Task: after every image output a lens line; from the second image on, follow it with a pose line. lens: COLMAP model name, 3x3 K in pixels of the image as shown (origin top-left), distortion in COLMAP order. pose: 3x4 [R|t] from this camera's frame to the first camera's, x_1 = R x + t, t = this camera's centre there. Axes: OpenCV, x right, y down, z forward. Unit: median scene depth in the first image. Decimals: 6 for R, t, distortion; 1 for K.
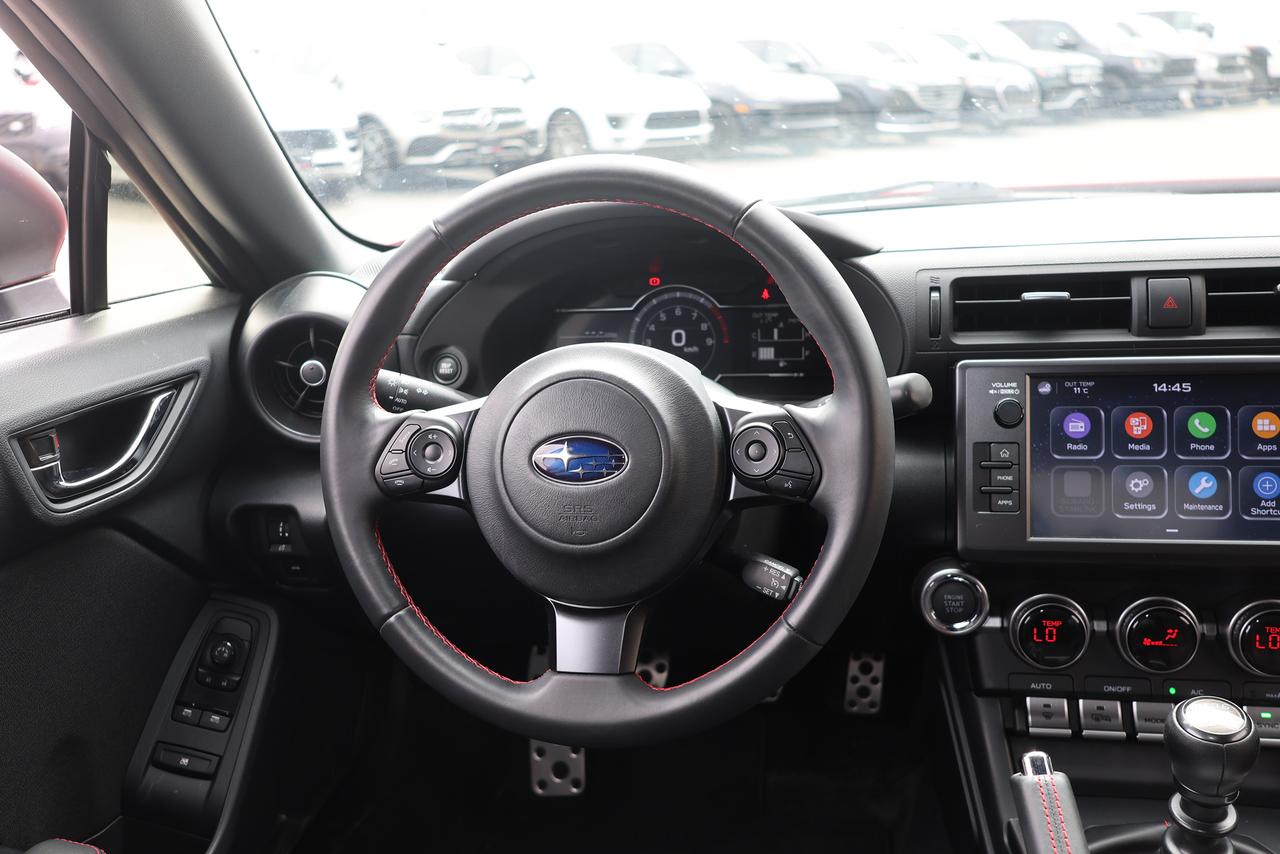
lens RADIAL K [[1178.5, 0, 639.0], [0, 1178.5, 420.9], [0, 0, 1]] dist [0.002625, 0.004520]
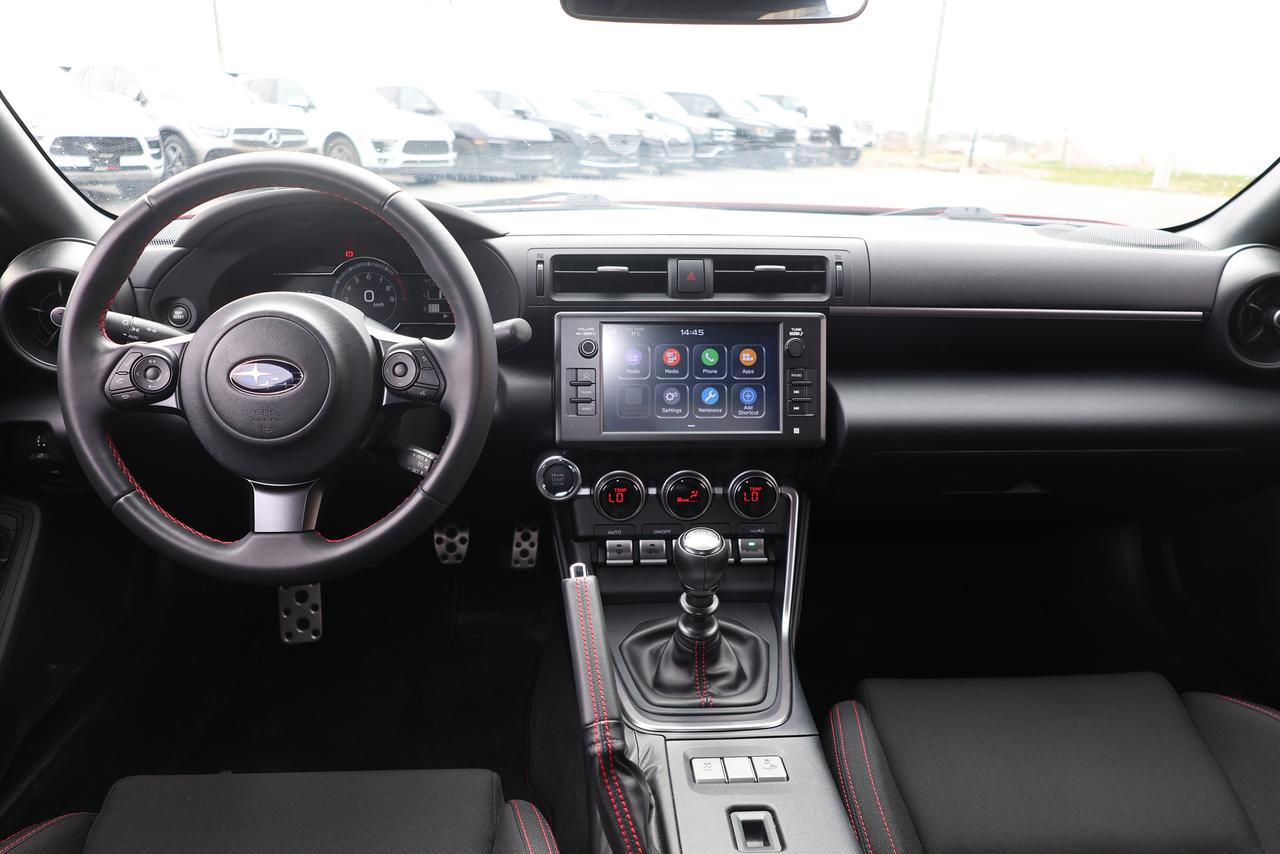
lens RADIAL K [[865.7, 0, 640.0], [0, 865.7, 427.0], [0, 0, 1]] dist [-0.011390, 0.004924]
pose [[0.965906, -0.014953, 0.258459, 0.094263], [0.000740, 0.998486, 0.055001, 0.031967], [-0.258890, -0.052934, 0.964455, -0.067197]]
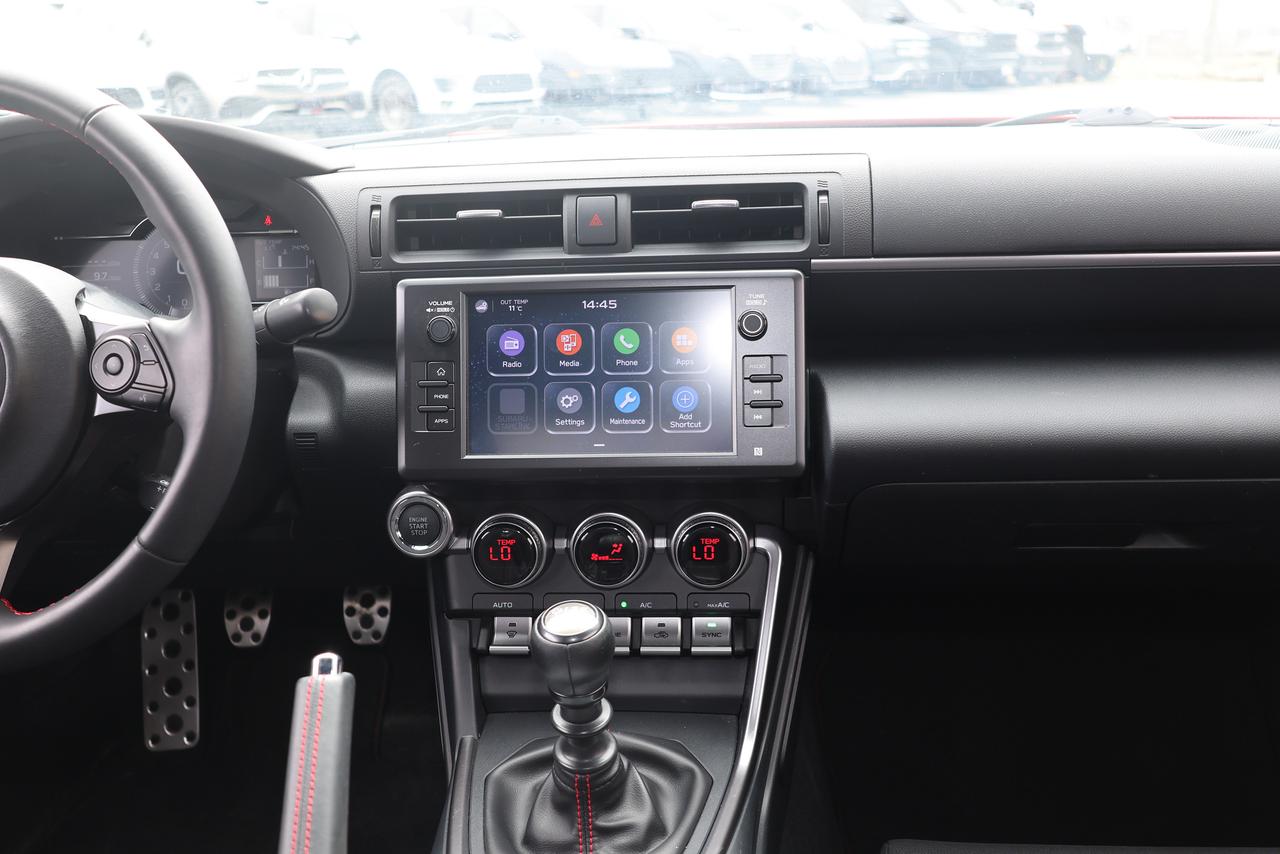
lens RADIAL K [[1178.7, 0, 640.0], [0, 1178.7, 427.0], [0, 0, 1]] dist [-0.002798, 0.012788]
pose [[0.992710, -0.016807, 0.119351, 0.358218], [0.013205, 0.999435, 0.030901, 0.045408], [-0.119803, -0.029100, 0.992371, -0.011808]]
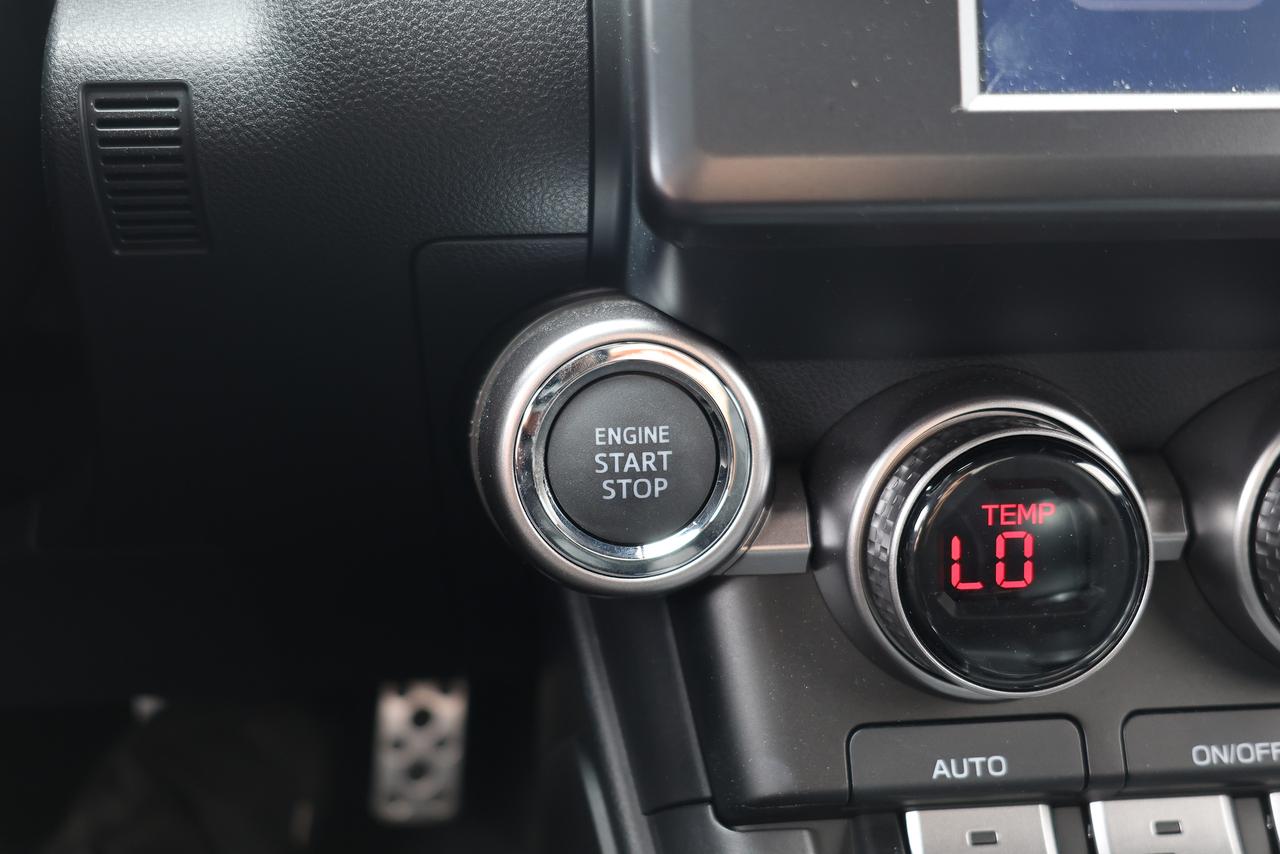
lens RADIAL K [[1382.9, 0, 640.0], [0, 1382.9, 427.0], [0, 0, 1]] dist [-0.005700, -0.002124]
pose [[0.955442, -0.025034, 0.294115, 0.197085], [0.022158, 0.999669, 0.013106, 0.153663], [-0.294345, -0.006005, 0.955680, 0.775520]]
